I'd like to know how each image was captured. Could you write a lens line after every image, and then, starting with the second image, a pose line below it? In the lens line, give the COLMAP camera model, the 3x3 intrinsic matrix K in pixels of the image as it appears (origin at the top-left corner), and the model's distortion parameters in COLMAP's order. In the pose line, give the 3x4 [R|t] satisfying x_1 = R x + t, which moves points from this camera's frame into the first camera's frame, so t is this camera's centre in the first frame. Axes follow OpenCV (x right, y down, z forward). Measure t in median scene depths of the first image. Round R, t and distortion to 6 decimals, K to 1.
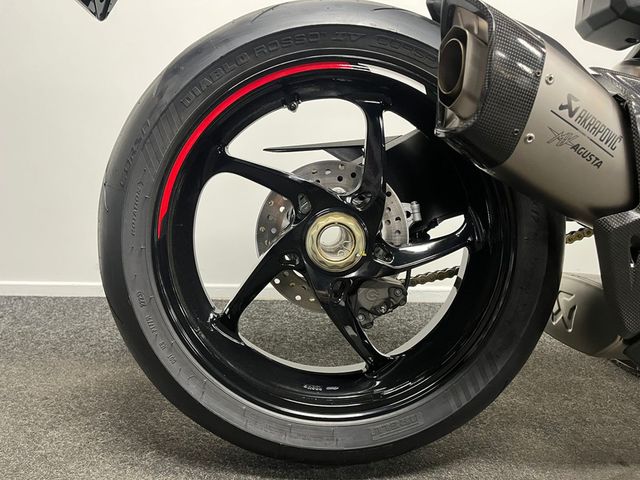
lens RADIAL K [[475.1, 0, 317.5], [0, 475.1, 231.7], [0, 0, 1]] dist [0.076746, -0.095031]
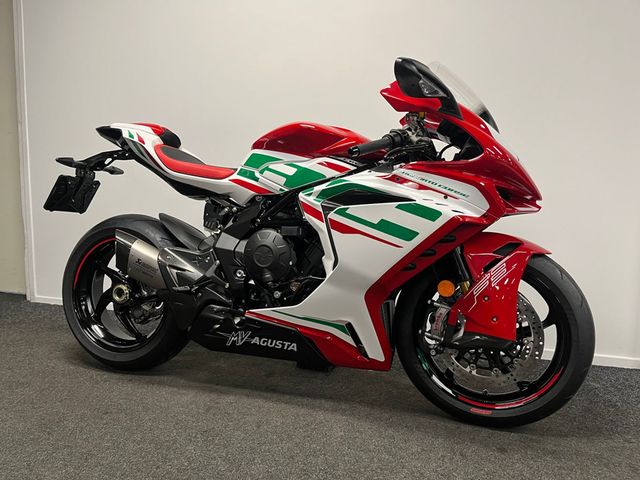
lens RADIAL K [[483.5, 0, 320.0], [0, 483.5, 240.0], [0, 0, 1]] dist [0.058248, -0.096845]
pose [[0.941018, 0.025760, -0.337376, 2.230318], [-0.046557, 0.997471, -0.053698, -0.207891], [0.335139, 0.066238, 0.939837, -1.504035]]
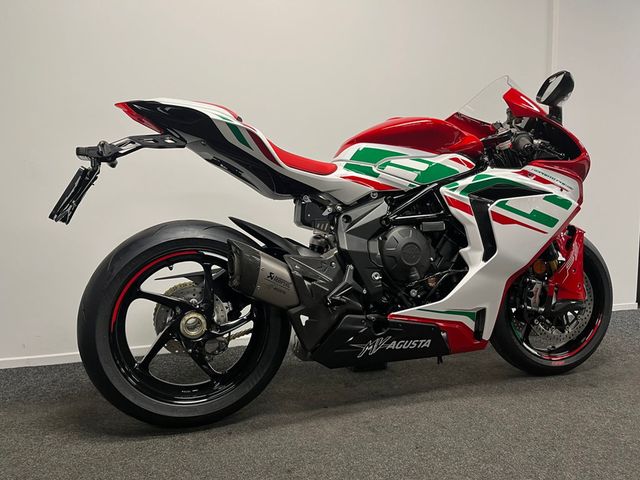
lens RADIAL K [[483.5, 0, 320.0], [0, 483.5, 240.0], [0, 0, 1]] dist [0.058248, -0.096845]
pose [[0.957952, -0.049633, 0.282603, -0.018374], [0.068298, 0.996059, -0.056577, -0.210539], [-0.278681, 0.073499, 0.957567, -1.432360]]
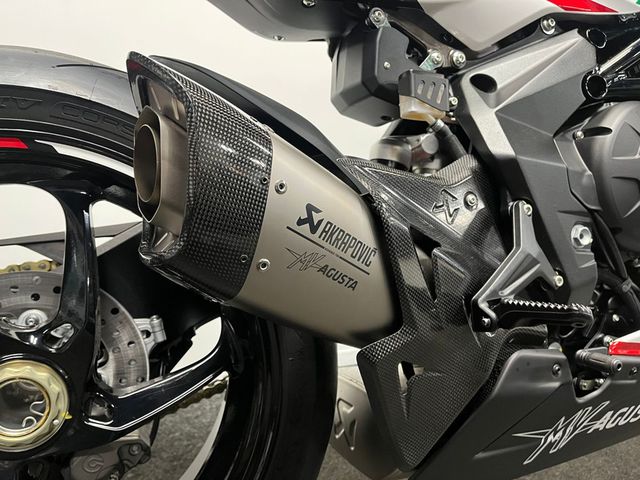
lens RADIAL K [[483.5, 0, 320.0], [0, 483.5, 240.0], [0, 0, 1]] dist [0.058248, -0.096845]
pose [[0.926101, -0.055842, 0.373120, 0.179640], [0.077753, 0.996005, -0.043920, -0.138796], [-0.369177, 0.069686, 0.926743, 0.207250]]
